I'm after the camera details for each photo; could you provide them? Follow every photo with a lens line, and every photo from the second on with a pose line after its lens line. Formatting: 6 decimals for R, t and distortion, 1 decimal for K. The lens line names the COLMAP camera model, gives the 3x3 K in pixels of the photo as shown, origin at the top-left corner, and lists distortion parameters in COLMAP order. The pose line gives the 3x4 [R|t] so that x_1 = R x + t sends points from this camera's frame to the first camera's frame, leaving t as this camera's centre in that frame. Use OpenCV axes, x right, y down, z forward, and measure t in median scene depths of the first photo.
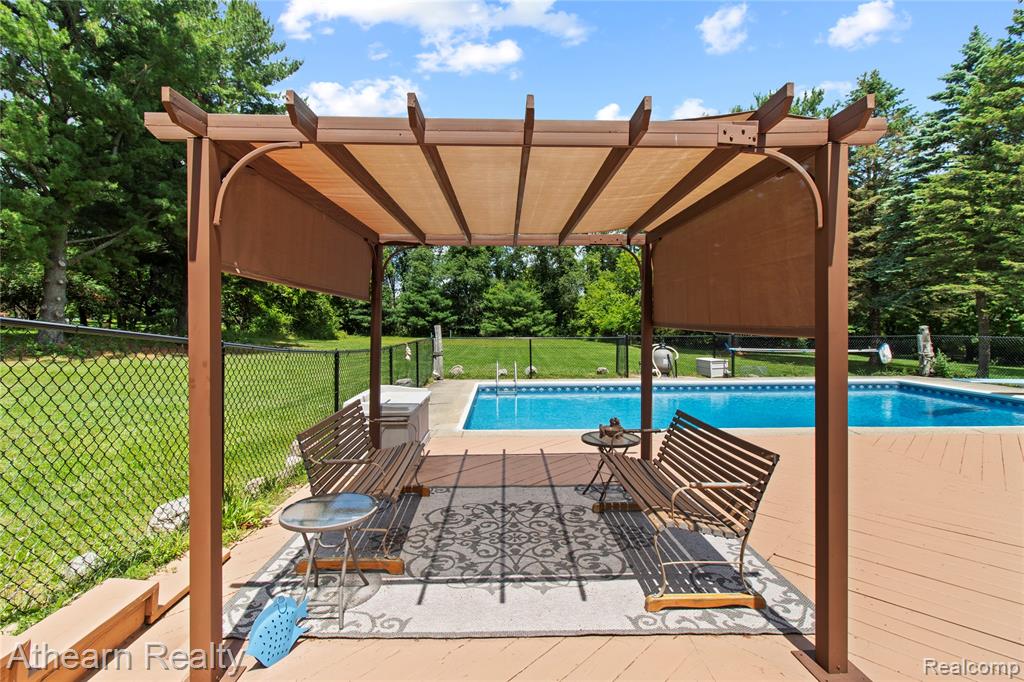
lens RADIAL K [[480.3, 0, 505.0], [0, 480.3, 319.5], [0, 0, 1]] dist [0.000519, 0.000261]
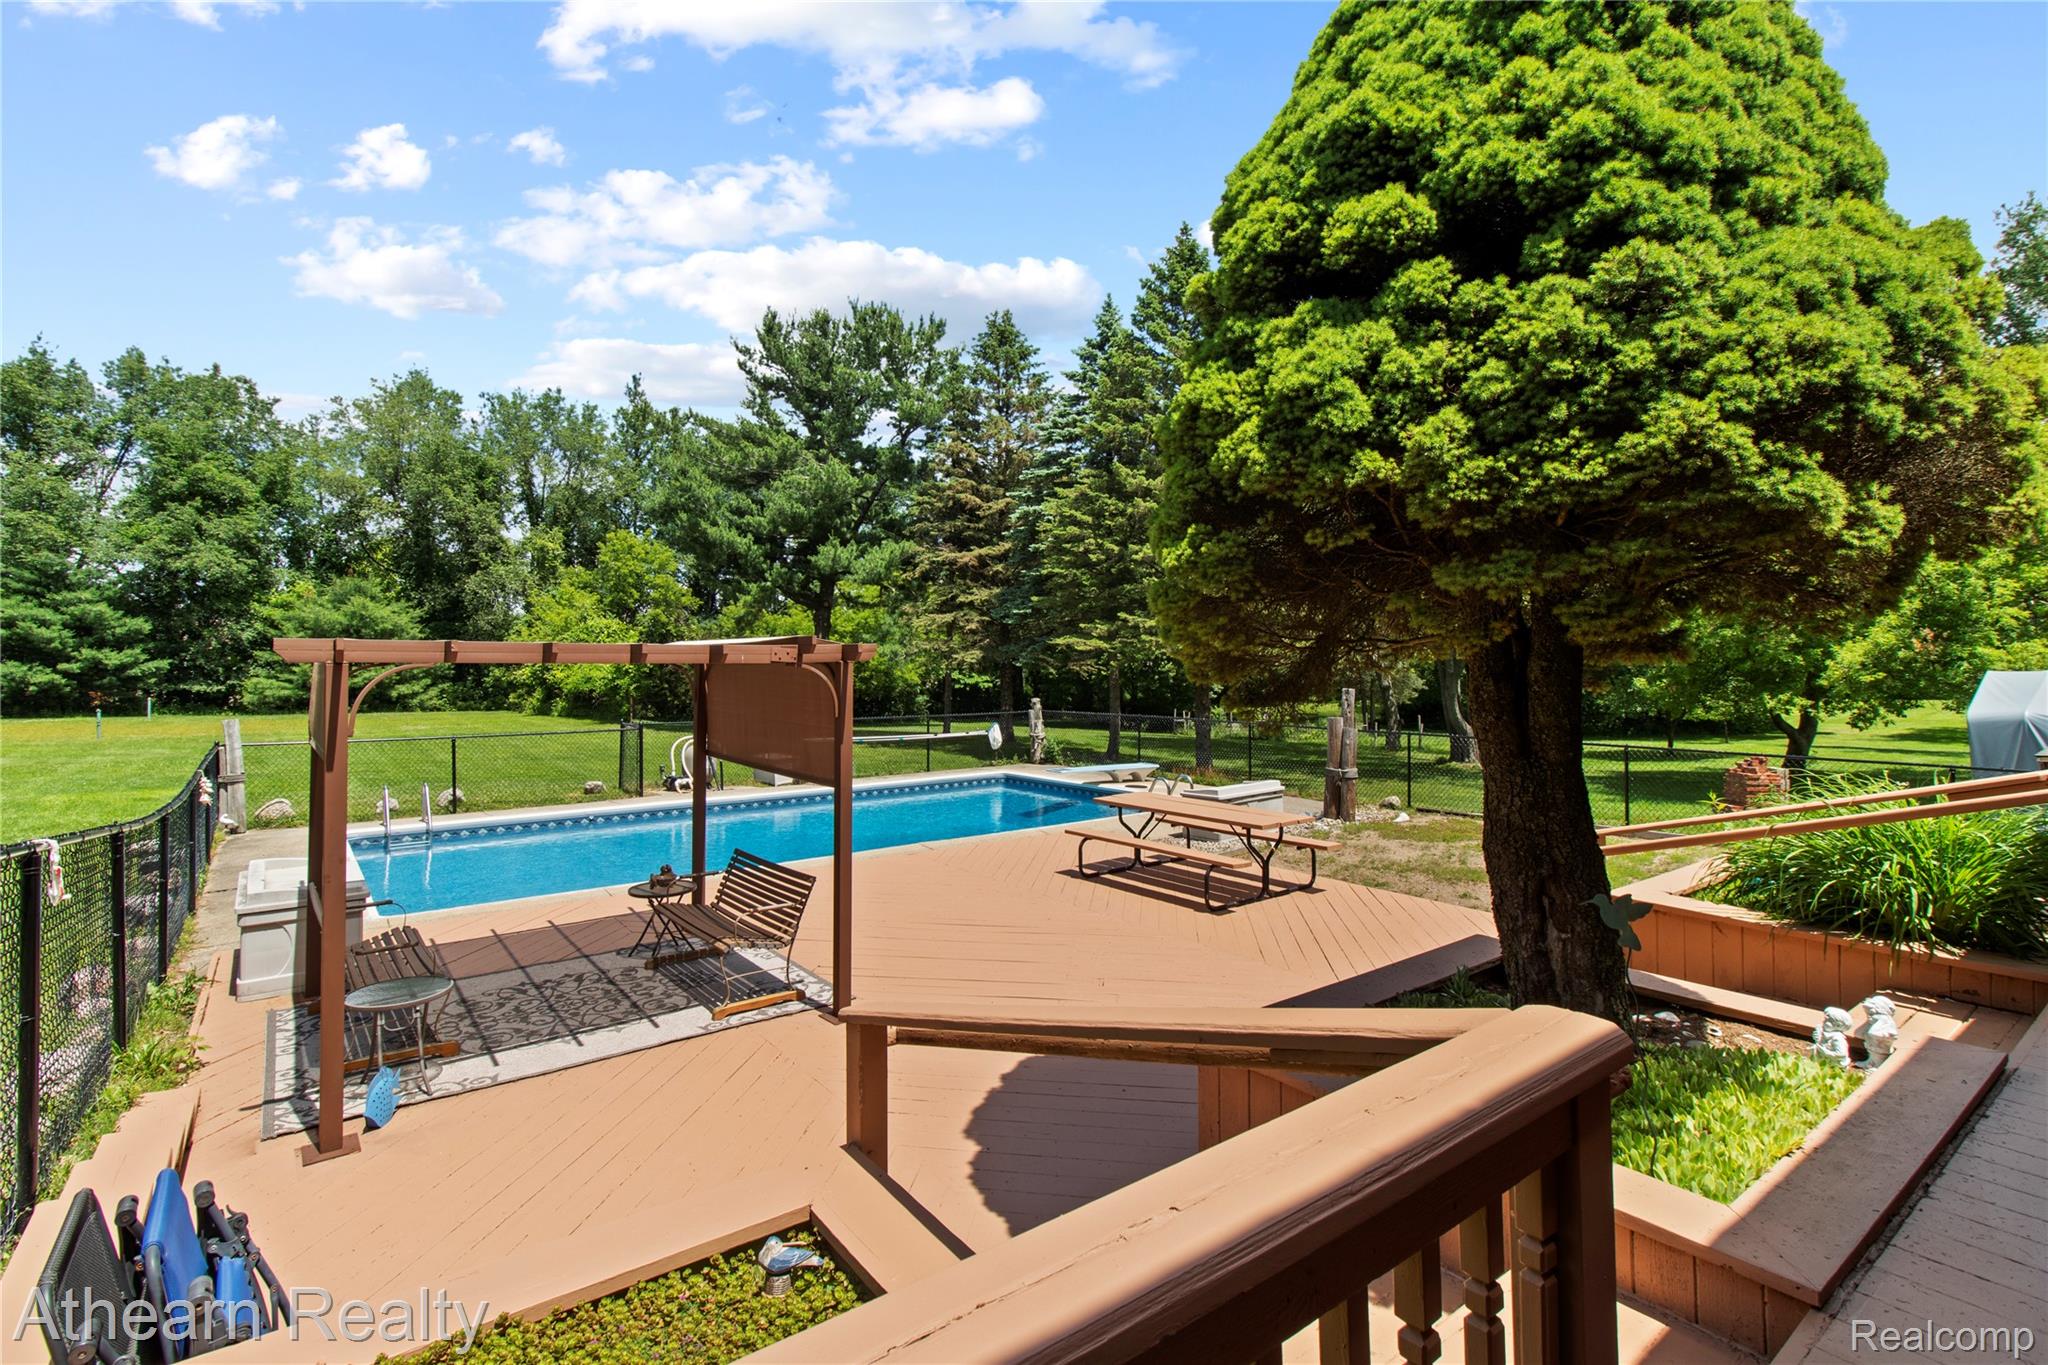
lens RADIAL K [[972.4, 0, 1018.6], [0, 972.4, 648.5], [0, 0, 1]] dist [0.003063, 0.000465]
pose [[0.798834, 0.010364, 0.601462, -0.058734], [-0.005575, 0.999936, -0.009827, -0.031704], [-0.601526, 0.004497, 0.798841, -0.145469]]
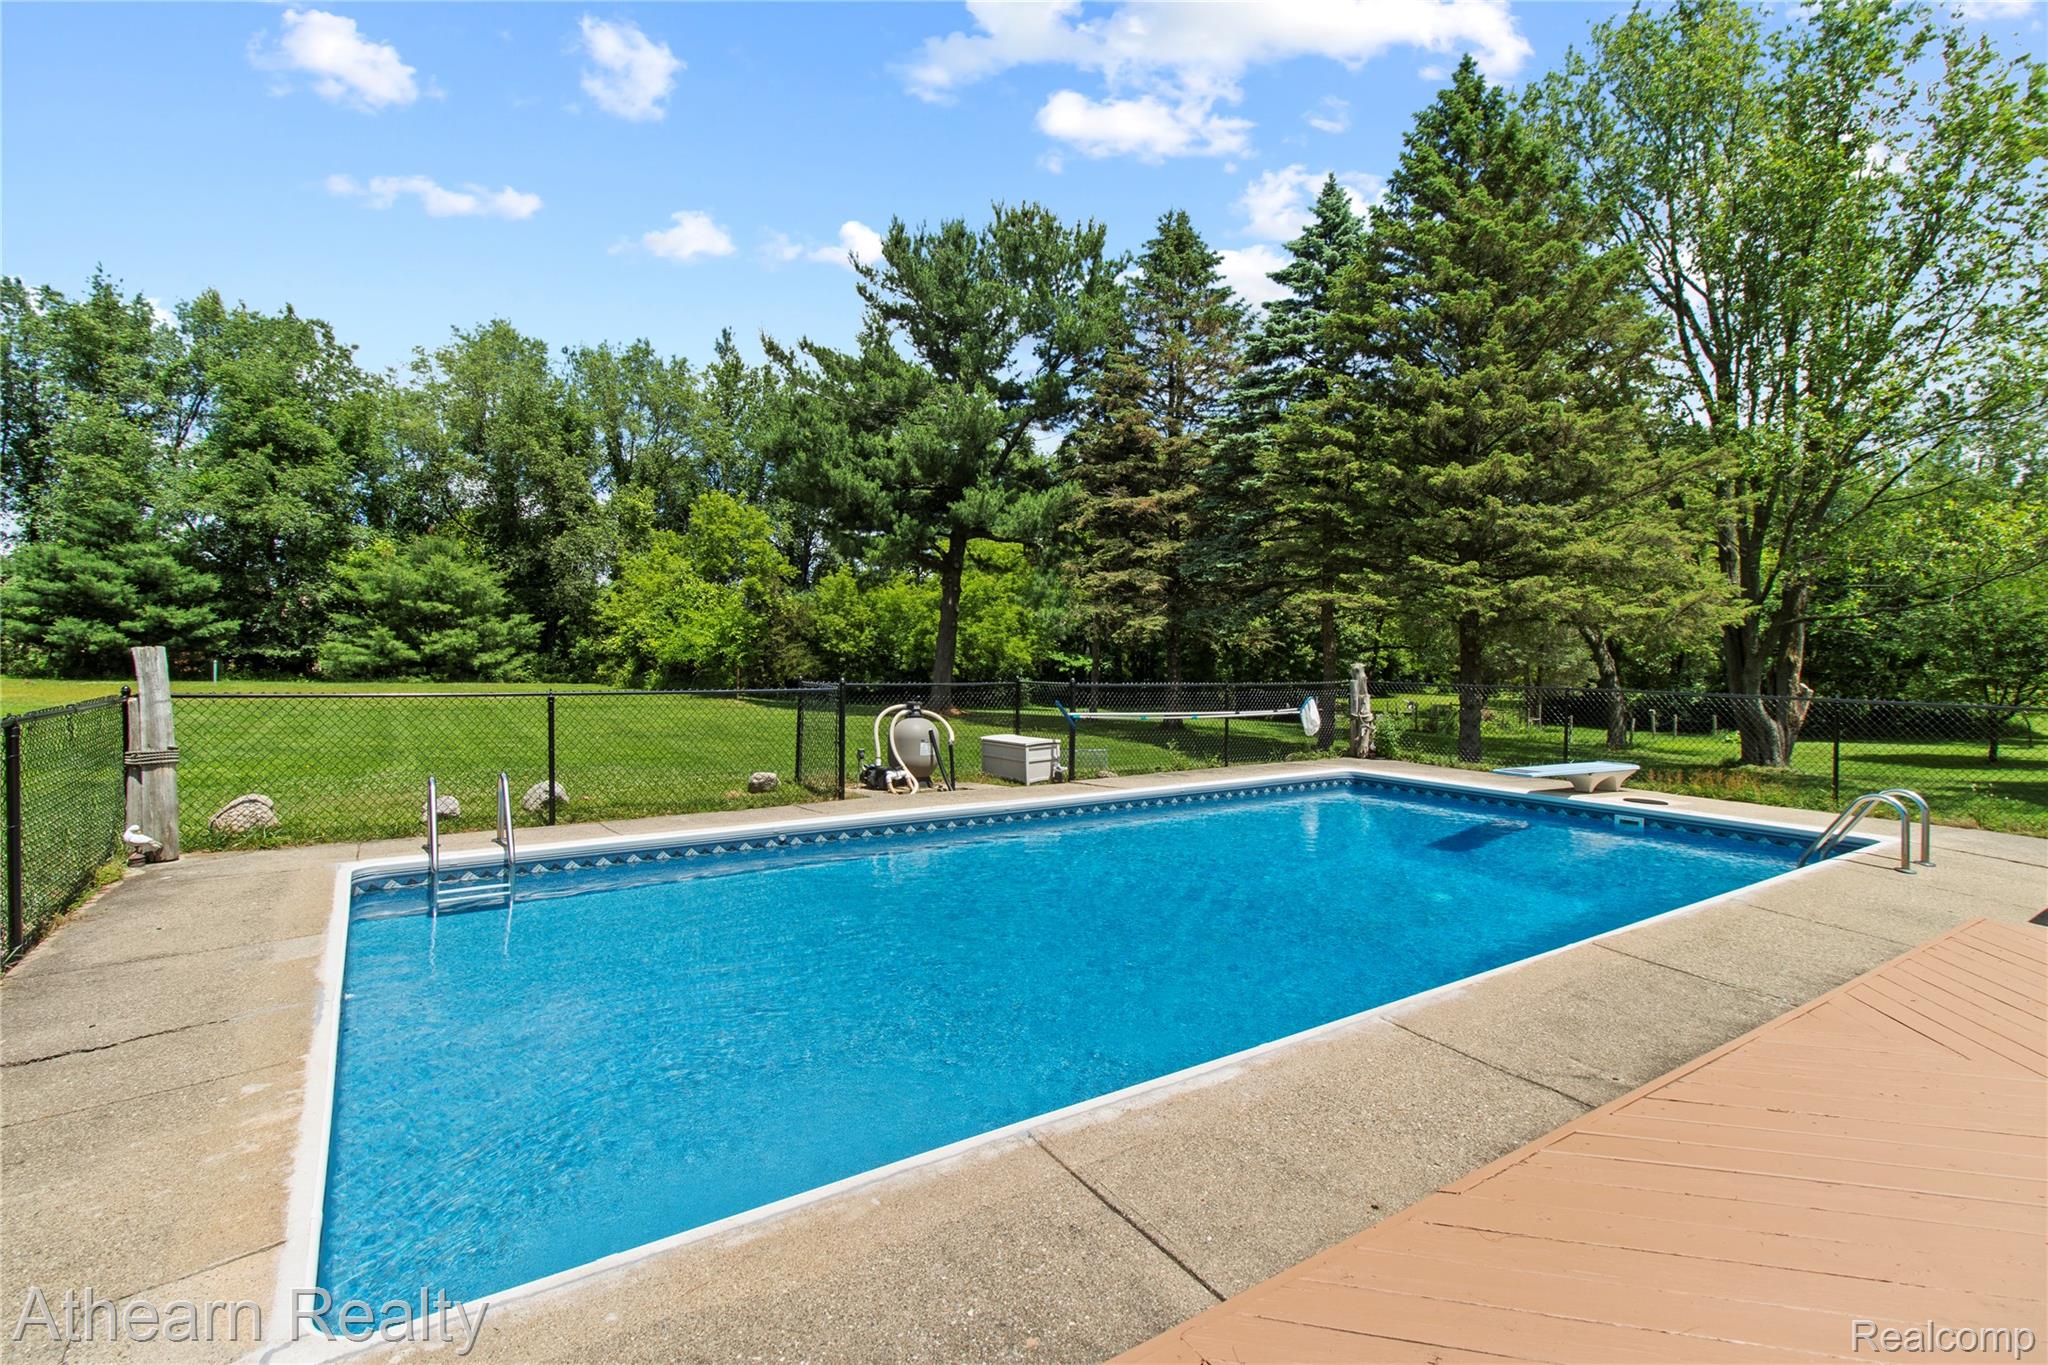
lens RADIAL K [[954.2, 0, 1013.7], [0, 954.2, 662.0], [0, 0, 1]] dist [0.002337, 0.000656]
pose [[0.834469, 0.009323, 0.550975, -0.022659], [-0.021057, 0.999666, 0.014976, 0.001965], [-0.550652, -0.024099, 0.834387, 0.196091]]
